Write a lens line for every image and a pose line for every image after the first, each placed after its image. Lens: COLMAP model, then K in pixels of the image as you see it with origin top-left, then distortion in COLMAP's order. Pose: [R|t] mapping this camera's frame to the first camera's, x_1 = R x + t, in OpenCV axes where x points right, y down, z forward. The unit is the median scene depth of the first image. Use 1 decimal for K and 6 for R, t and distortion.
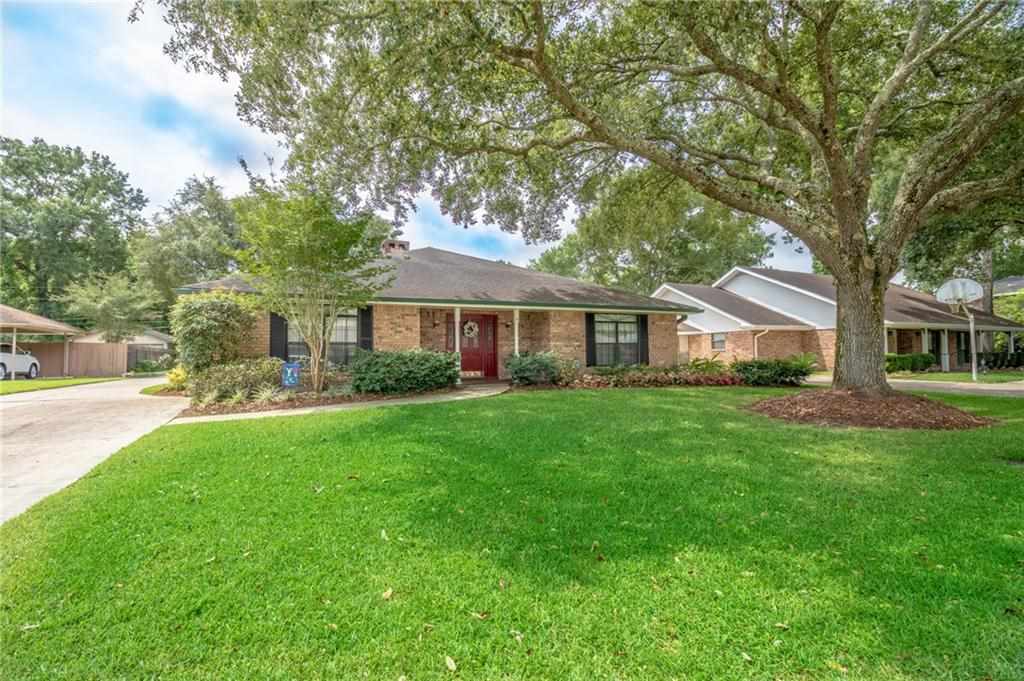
lens RADIAL K [[498.3, 0, 511.9], [0, 498.3, 339.4], [0, 0, 1]] dist [-0.017348, -0.001819]
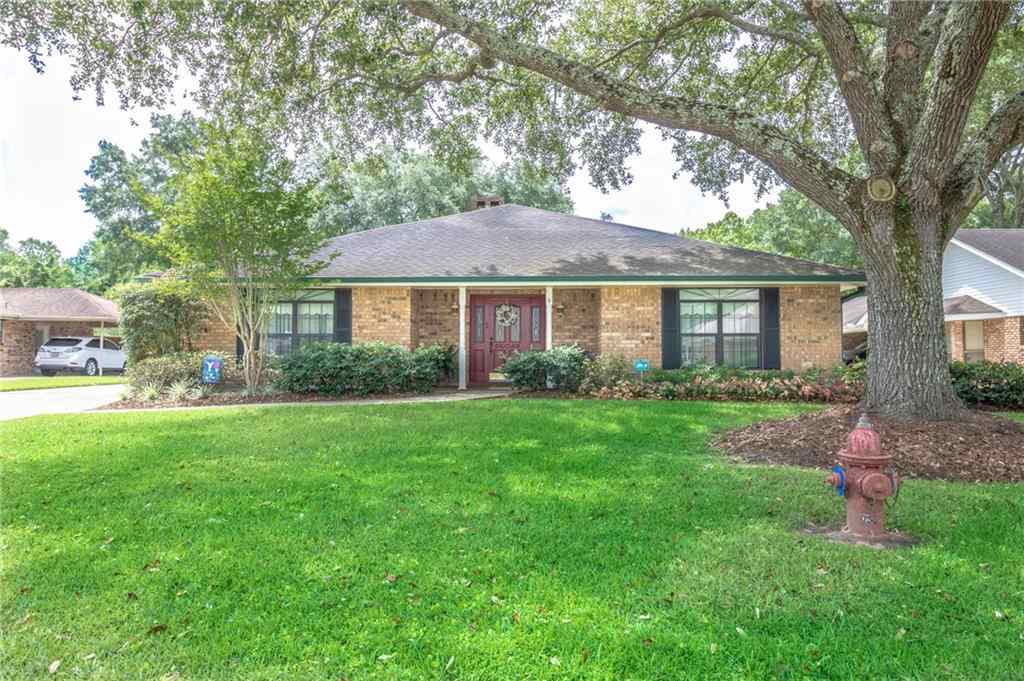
lens RADIAL K [[739.0, 0, 511.5], [0, 739.0, 340.3], [0, 0, 1]] dist [-0.000929, 0.000477]
pose [[0.912015, -0.002788, -0.410146, 0.418466], [0.006779, 0.999943, 0.008276, 0.008255], [0.410100, -0.010328, 0.911982, 0.007569]]
